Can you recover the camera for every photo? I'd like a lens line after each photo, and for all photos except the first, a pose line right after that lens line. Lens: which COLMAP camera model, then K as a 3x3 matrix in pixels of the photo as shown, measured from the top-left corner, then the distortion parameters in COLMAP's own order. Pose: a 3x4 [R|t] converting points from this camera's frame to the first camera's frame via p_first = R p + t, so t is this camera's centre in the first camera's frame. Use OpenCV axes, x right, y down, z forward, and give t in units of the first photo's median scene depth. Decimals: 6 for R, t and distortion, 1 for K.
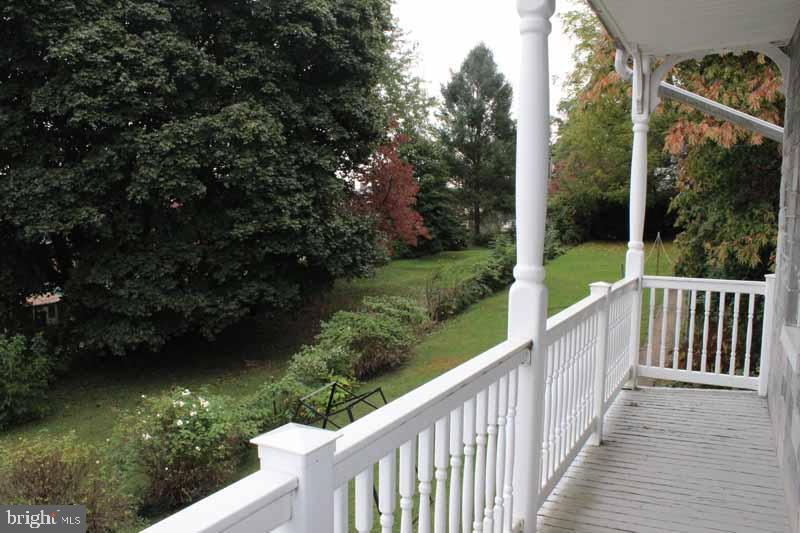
lens RADIAL K [[668.4, 0, 390.1], [0, 668.4, 266.1], [0, 0, 1]] dist [-0.162401, 0.168945]
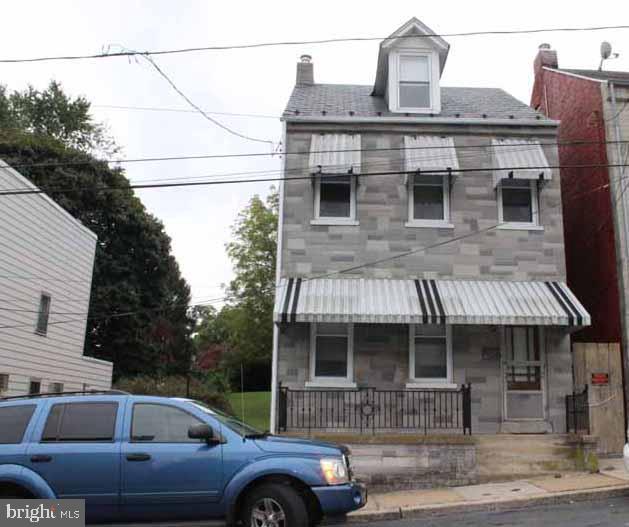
lens RADIAL K [[666.8, 0, 314.5], [0, 666.8, 263.5], [0, 0, 1]] dist [-0.000074, -0.000351]
pose [[0.895752, 0.108978, 0.430990, -0.235402], [0.028105, 0.953666, -0.299552, 0.139846], [-0.443665, 0.280437, 0.851186, -0.438901]]
